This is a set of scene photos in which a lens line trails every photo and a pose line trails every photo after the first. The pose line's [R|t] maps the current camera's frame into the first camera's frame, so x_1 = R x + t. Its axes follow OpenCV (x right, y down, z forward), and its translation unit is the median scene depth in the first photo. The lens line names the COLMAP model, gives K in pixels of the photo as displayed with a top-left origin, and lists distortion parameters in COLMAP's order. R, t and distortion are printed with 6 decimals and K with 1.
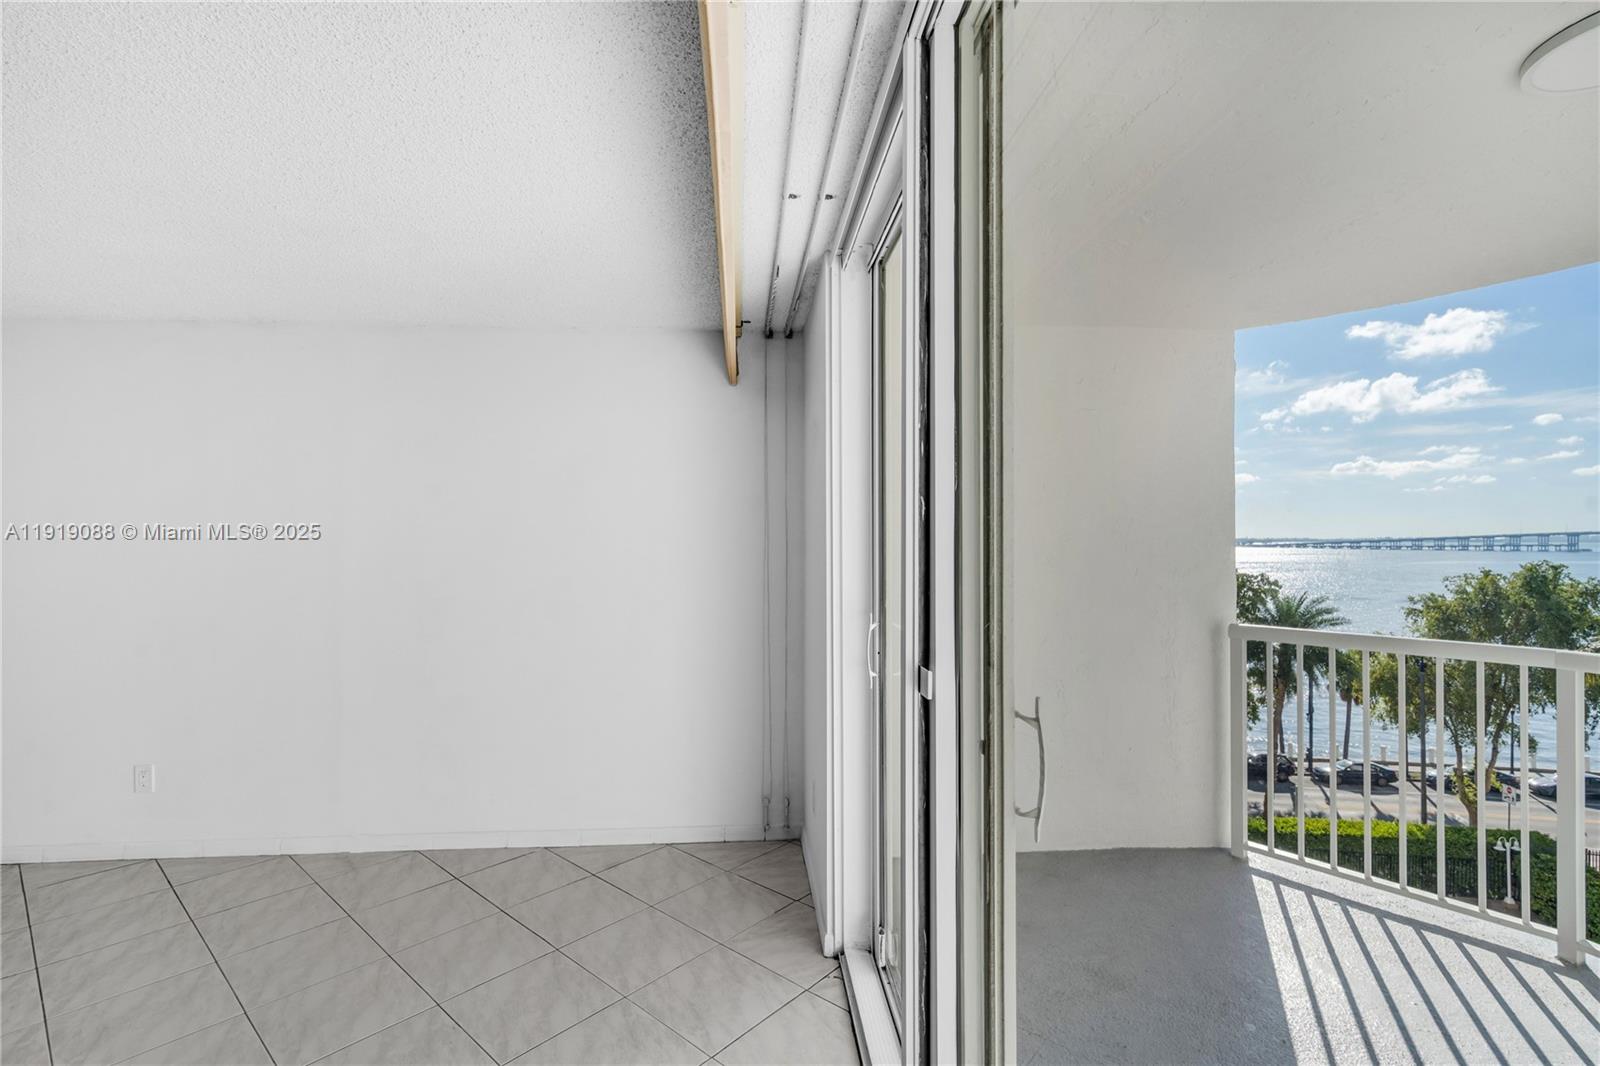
lens RADIAL K [[727.9, 0, 796.4], [0, 727.9, 533.9], [0, 0, 1]] dist [-0.010012, 0.002772]
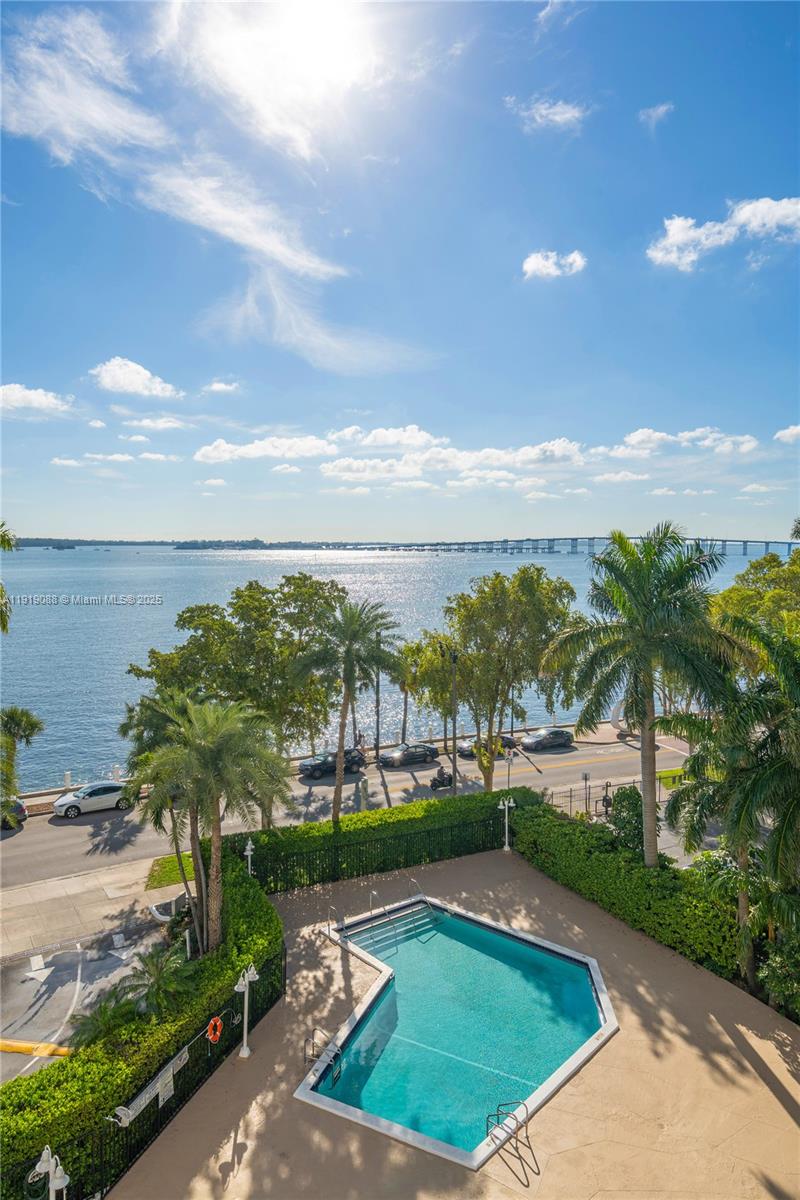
lens RADIAL K [[761.3, 0, 411.9], [0, 761.3, 595.3], [0, 0, 1]] dist [0.033019, 0.004780]
pose [[0.801892, -0.040481, 0.596096, 0.099769], [-0.005718, 0.997136, 0.075408, -0.005601], [-0.597442, -0.063878, 0.799364, 0.087182]]
